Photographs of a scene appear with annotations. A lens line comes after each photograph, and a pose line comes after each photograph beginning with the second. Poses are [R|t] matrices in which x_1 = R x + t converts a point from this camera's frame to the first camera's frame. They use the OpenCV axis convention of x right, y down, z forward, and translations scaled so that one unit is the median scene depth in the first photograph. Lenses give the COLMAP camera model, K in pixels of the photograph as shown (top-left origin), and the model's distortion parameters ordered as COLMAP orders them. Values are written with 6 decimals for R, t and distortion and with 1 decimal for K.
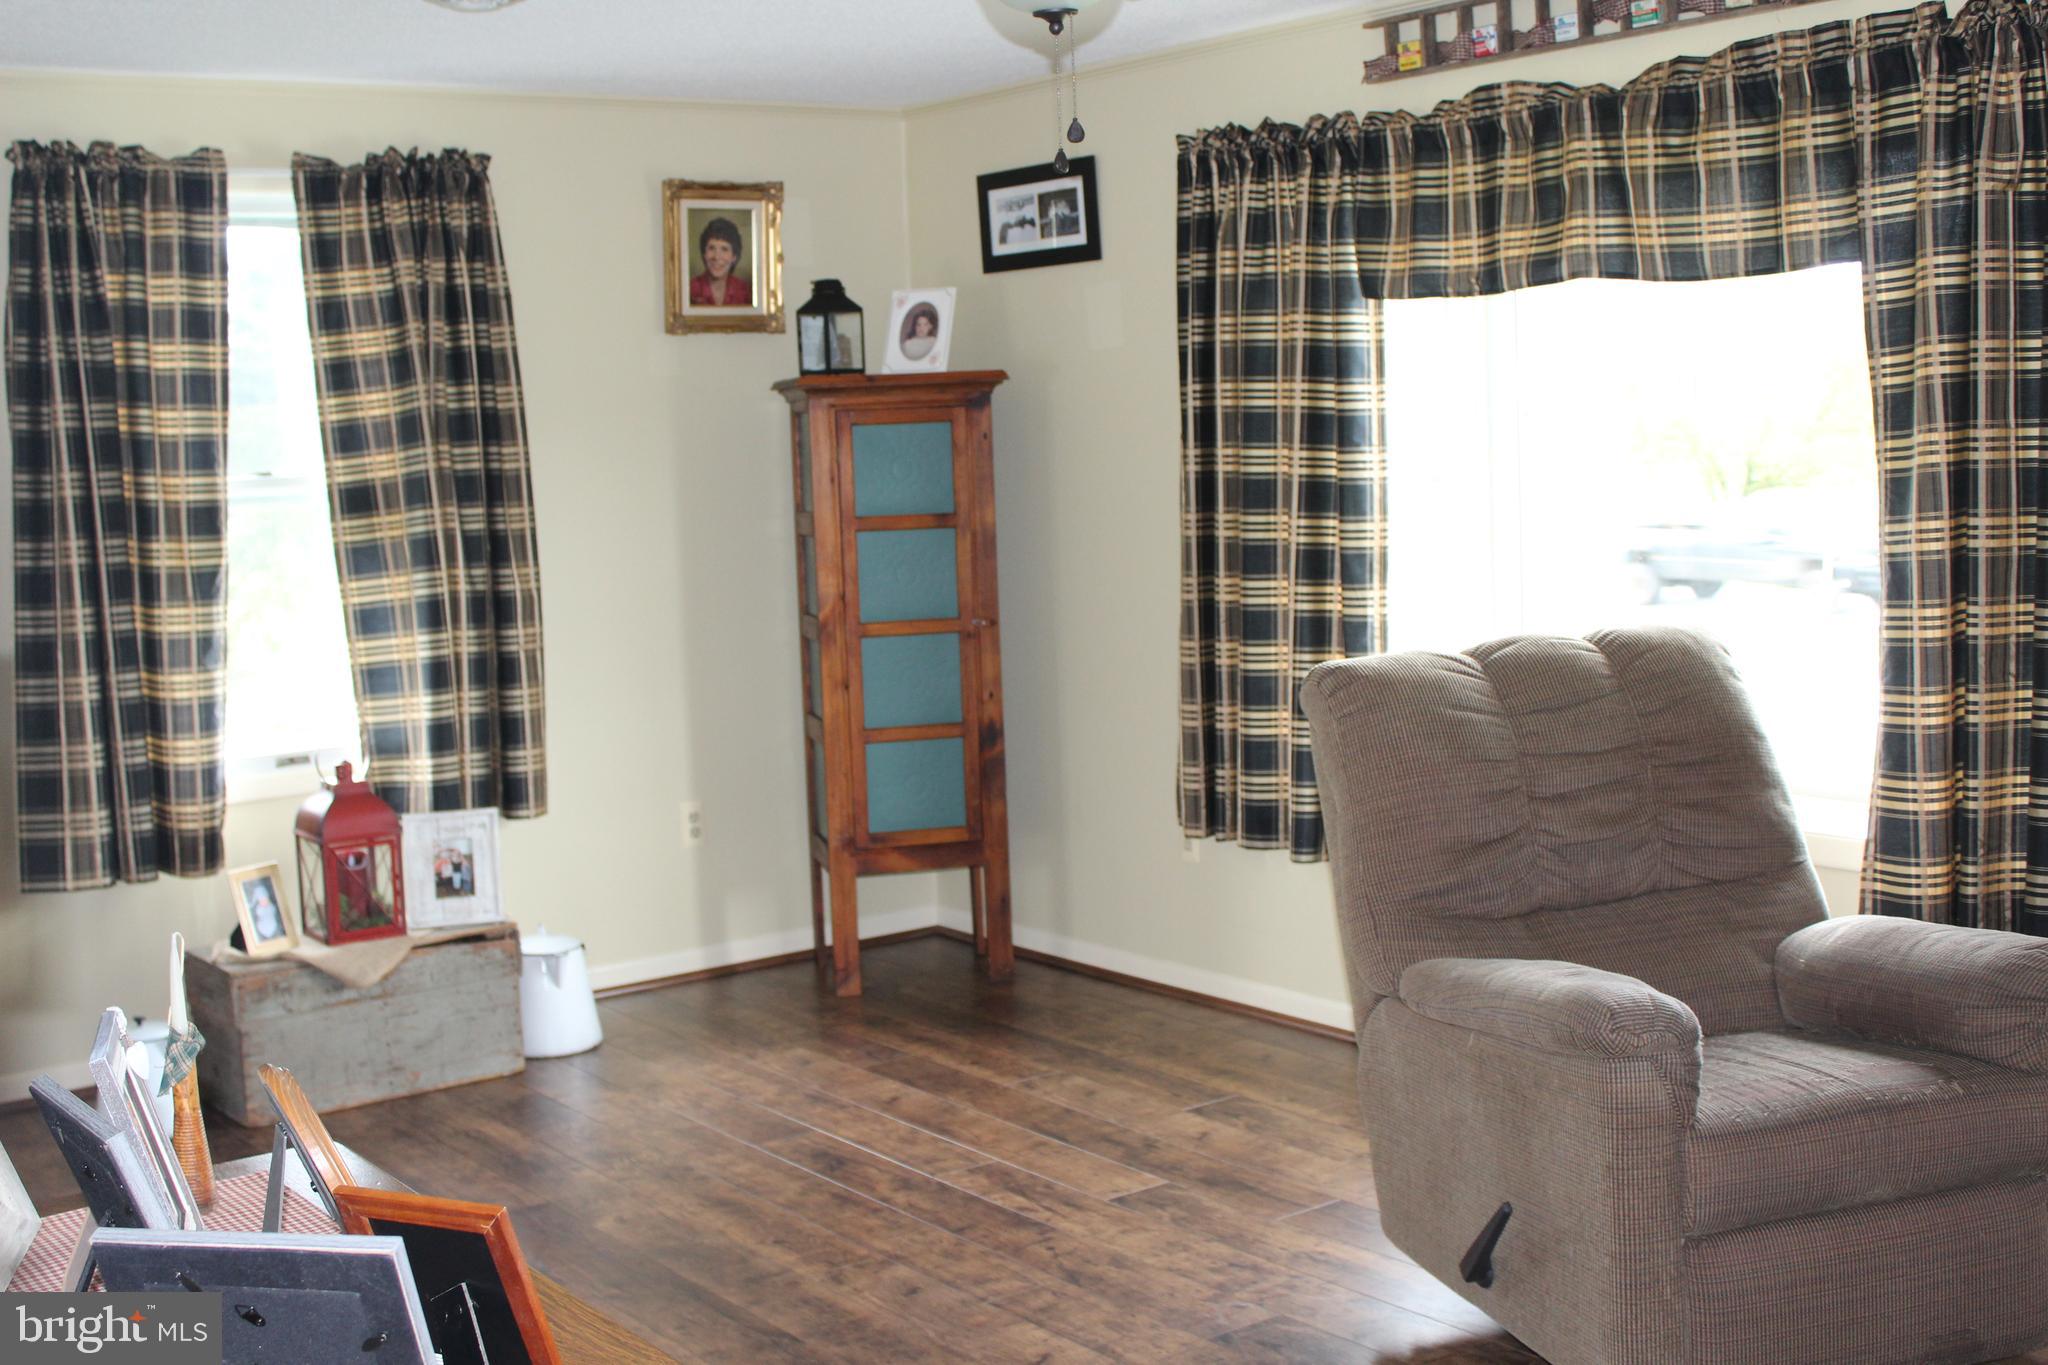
lens RADIAL K [[2434.2, 0, 994.3], [0, 2434.2, 662.8], [0, 0, 1]] dist [-0.060727, 0.000000]
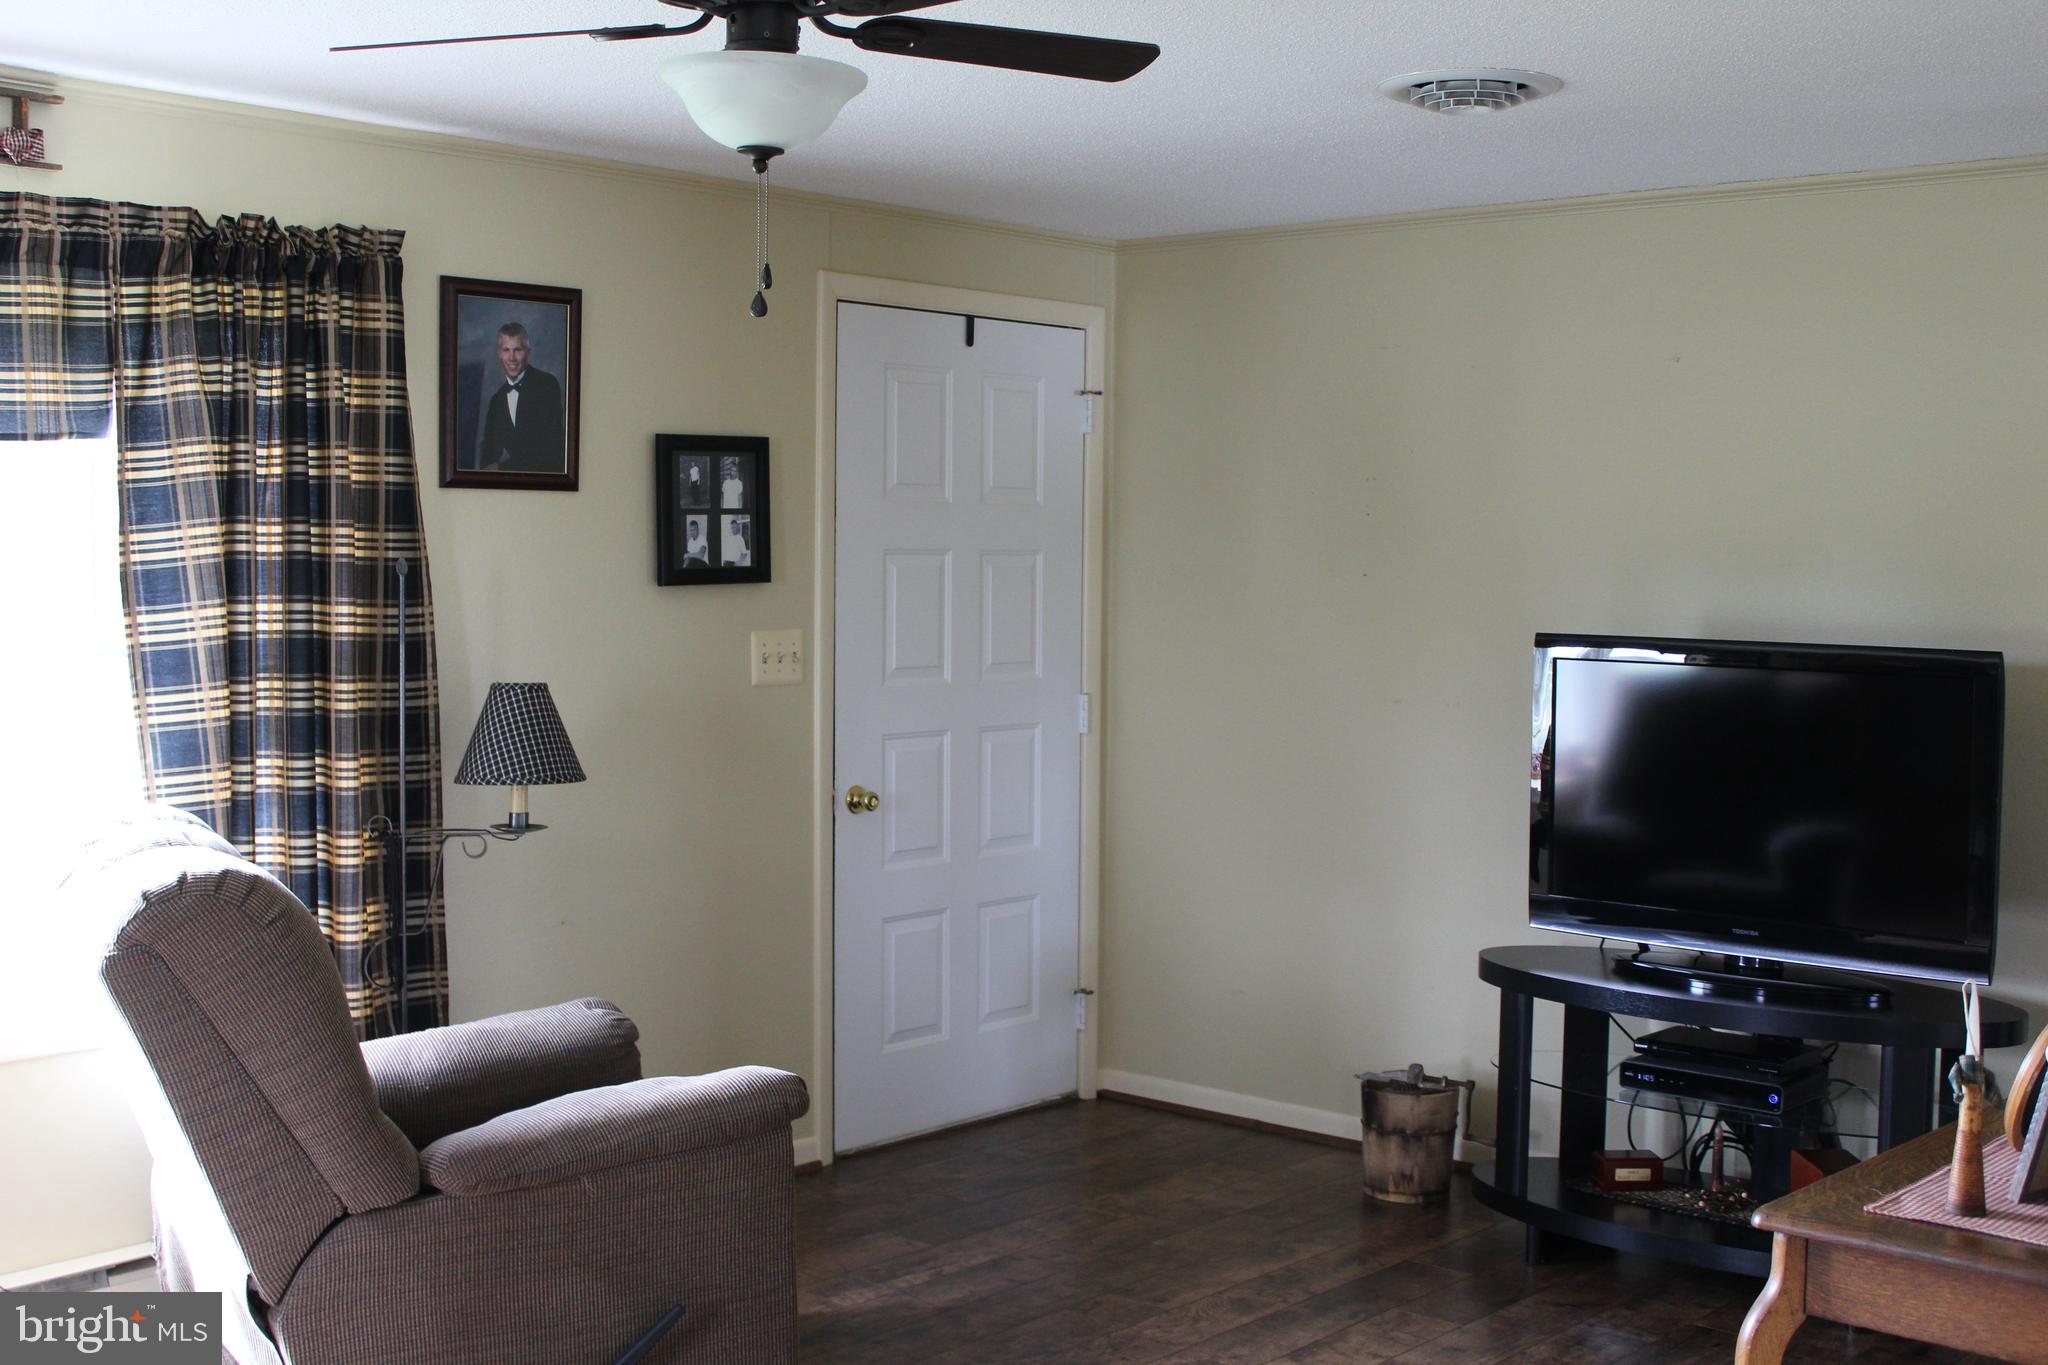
lens RADIAL K [[2408.9, 0, 982.5], [0, 2408.9, 668.1], [0, 0, 1]] dist [-0.057431, 0.000000]
pose [[-0.206701, -0.010376, 0.978349, -0.623273], [0.100304, 0.994451, 0.031739, -0.058186], [-0.973249, 0.104692, -0.204513, 0.762380]]
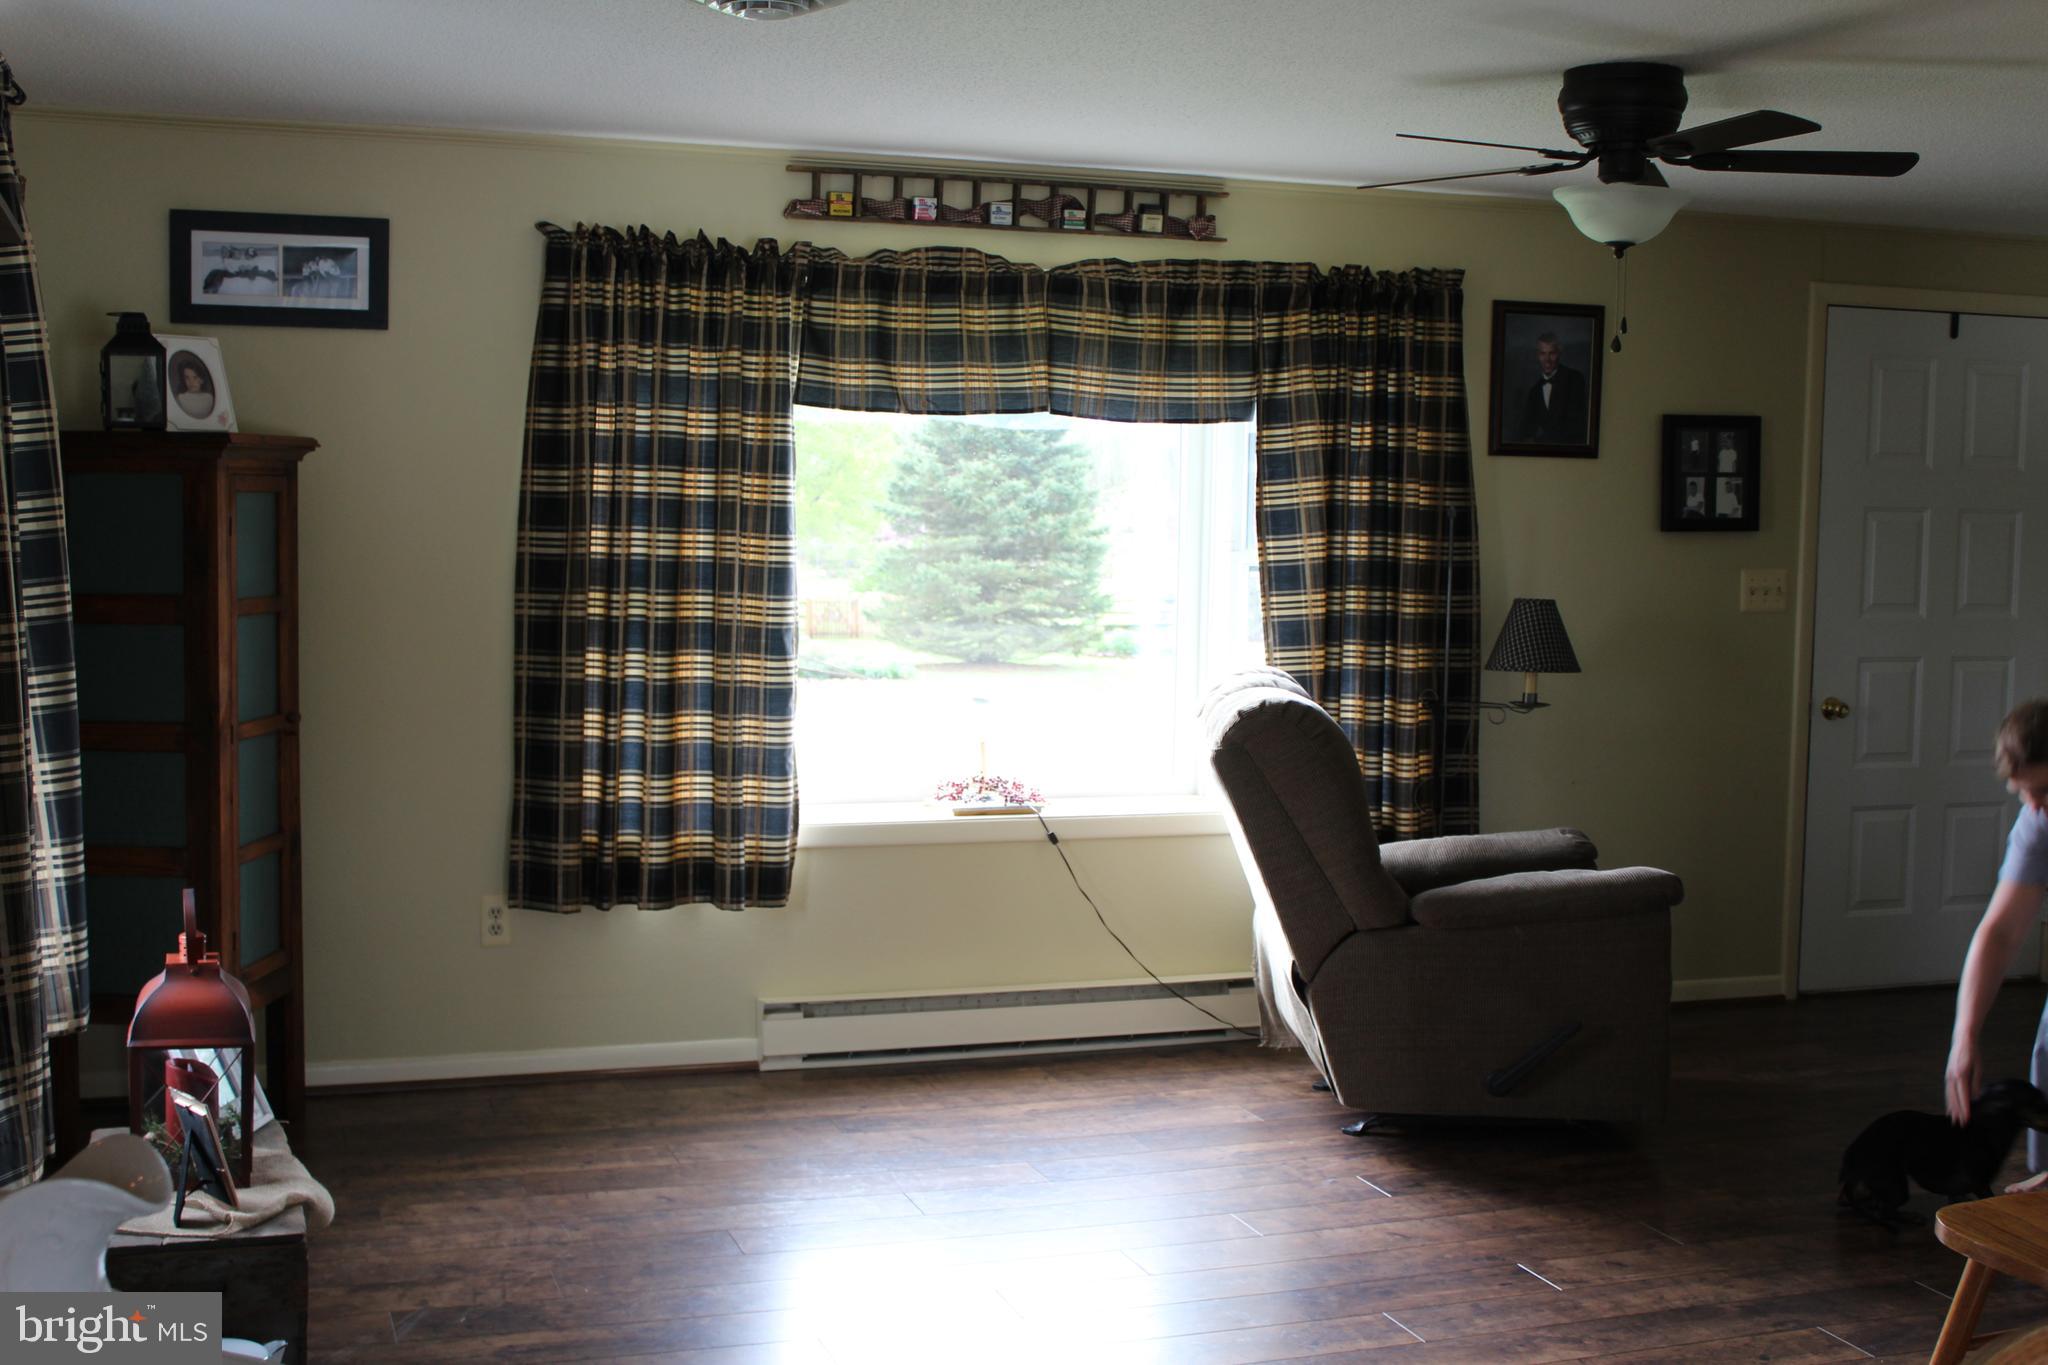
lens RADIAL K [[2408.9, 0, 1011.8], [0, 2408.9, 678.7], [0, 0, 1]] dist [-0.057431, 0.000000]
pose [[0.283789, -0.032849, 0.958324, -1.001388], [0.066678, 0.997670, 0.014452, -0.034025], [-0.956566, 0.059798, 0.285318, 0.643830]]
